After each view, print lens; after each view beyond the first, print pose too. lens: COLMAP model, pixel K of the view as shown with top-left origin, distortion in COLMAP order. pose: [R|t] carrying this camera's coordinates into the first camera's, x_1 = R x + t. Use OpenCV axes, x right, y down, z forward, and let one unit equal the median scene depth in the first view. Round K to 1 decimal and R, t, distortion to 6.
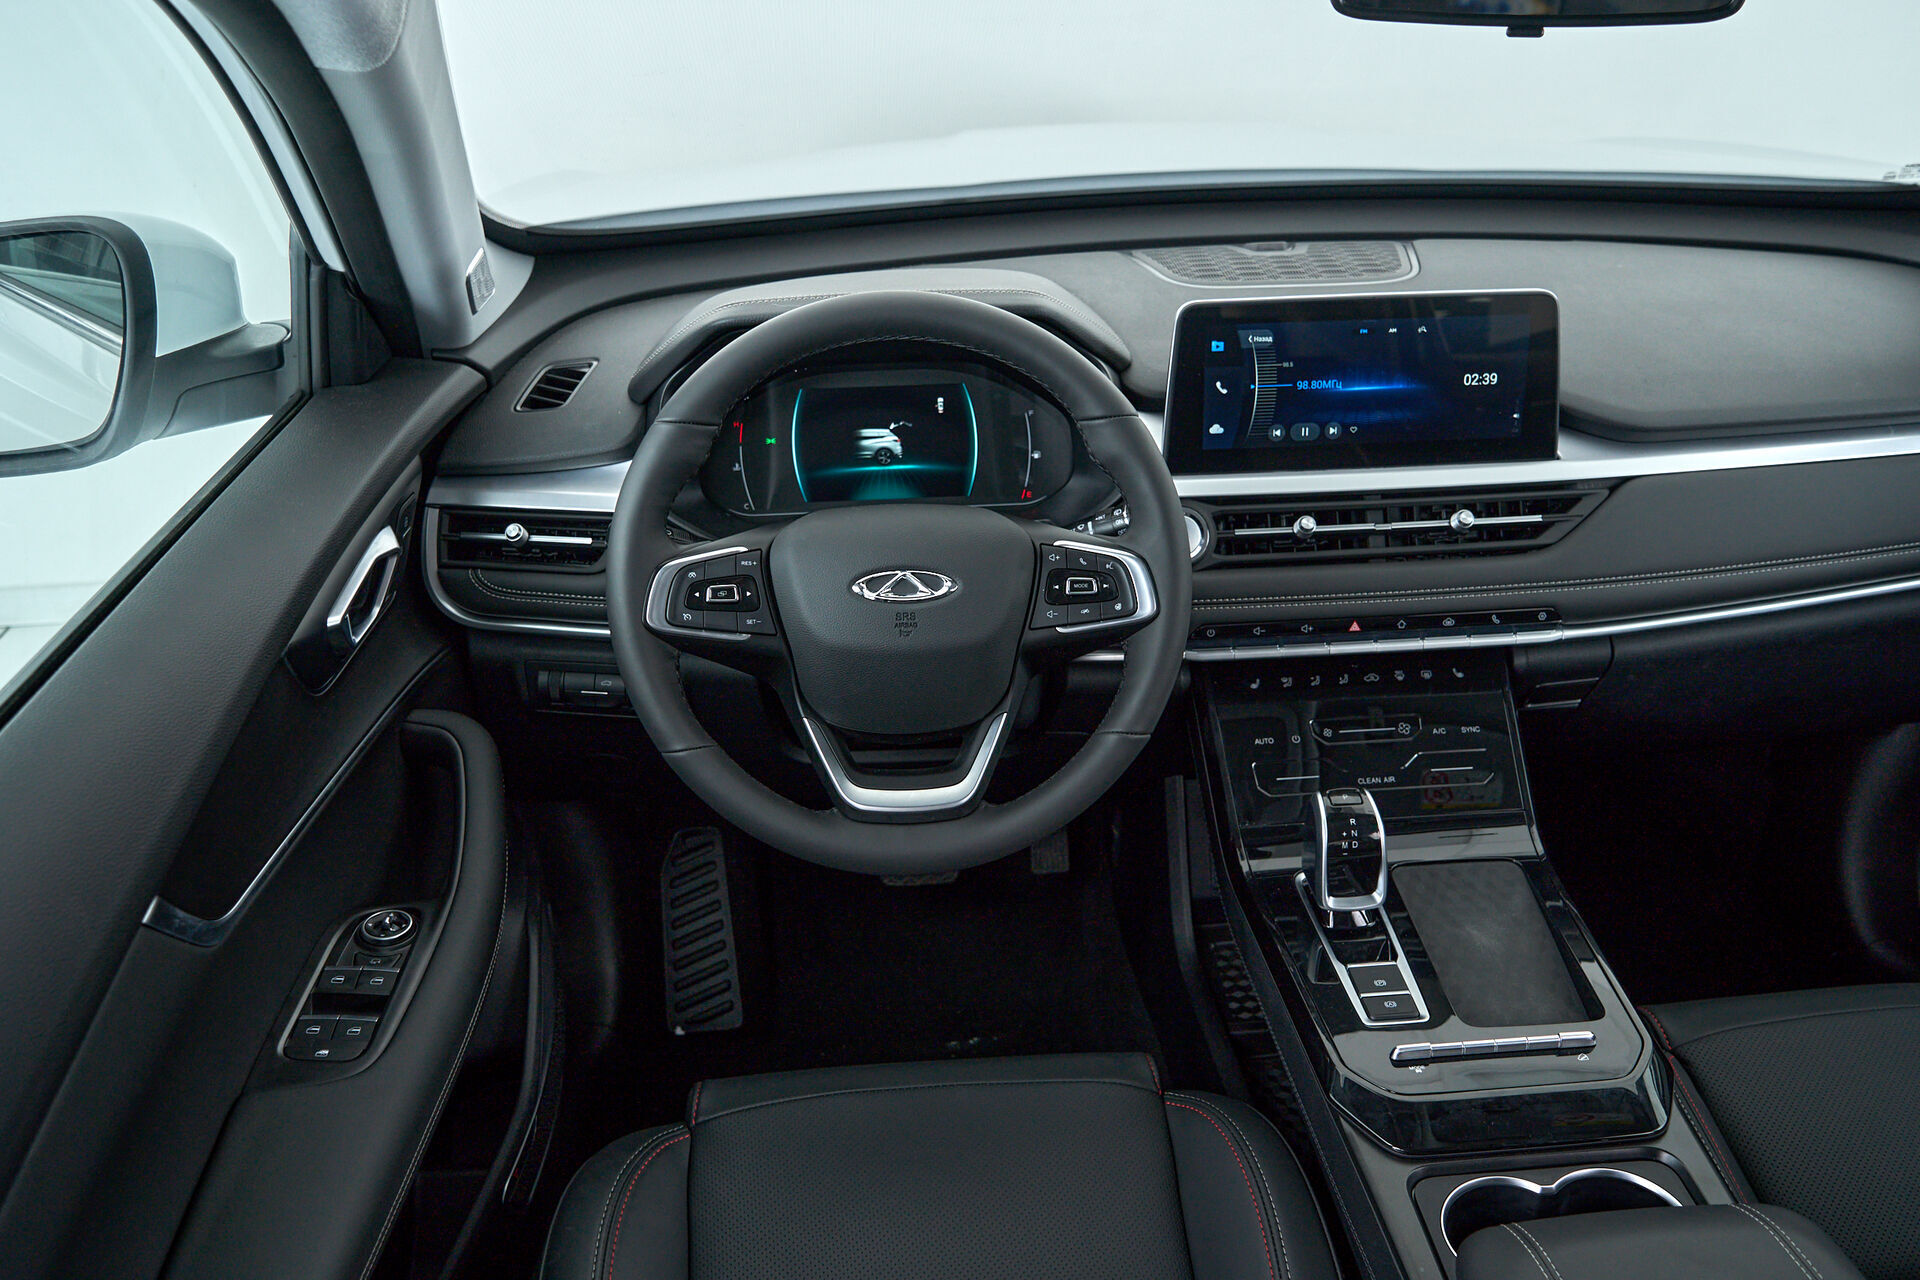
lens RADIAL K [[1563.2, 0, 952.2], [0, 1563.2, 642.1], [0, 0, 1]] dist [-0.004132, -0.007244]
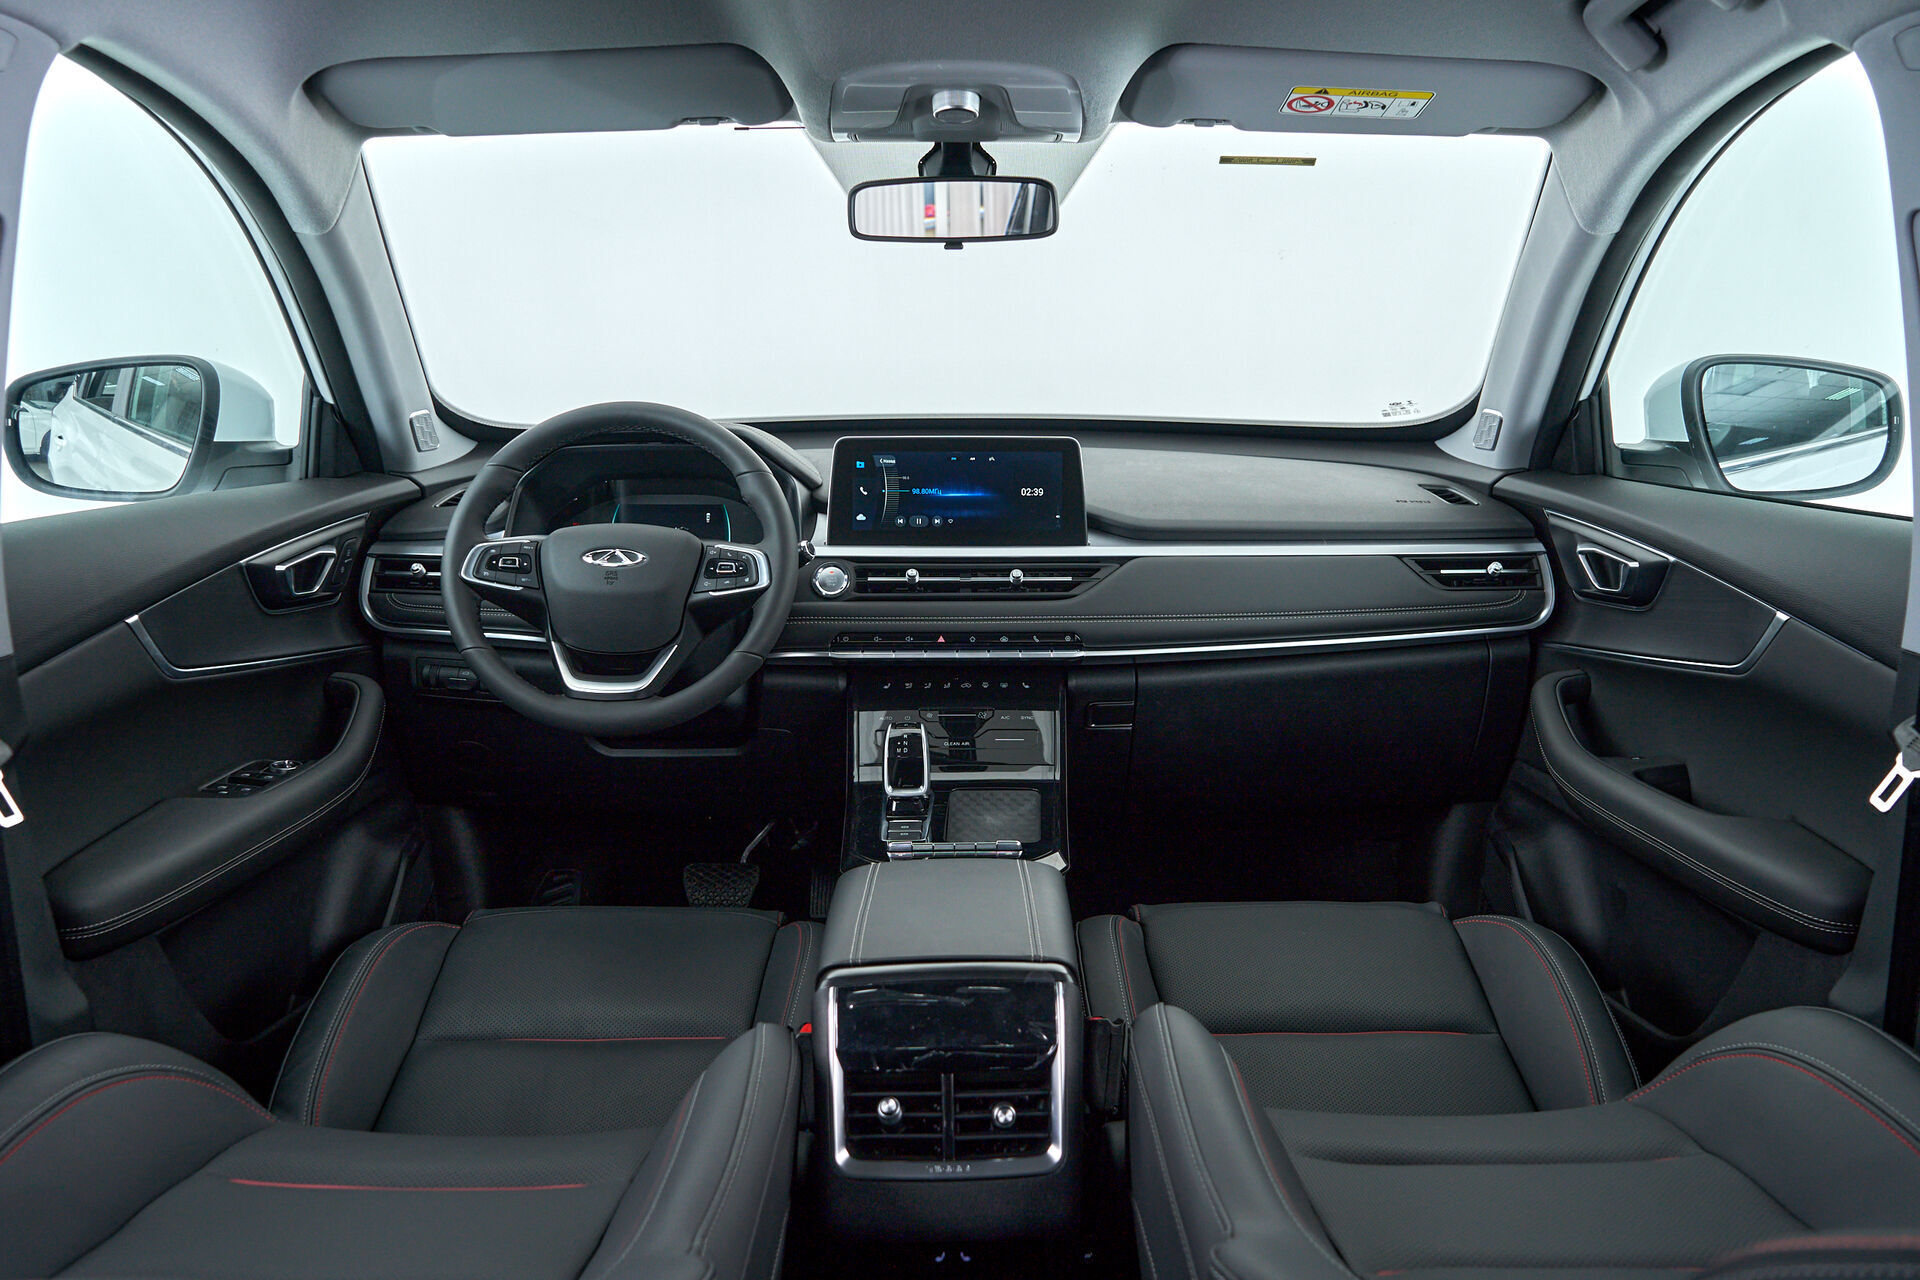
lens RADIAL K [[1563.2, 0, 966.9], [0, 1563.2, 640.6], [0, 0, 1]] dist [-0.004132, -0.007244]
pose [[0.996918, 0.027415, -0.073506, 0.414725], [-0.047437, 0.956914, -0.286471, 0.449208], [0.062485, 0.289075, 0.955265, -0.480397]]
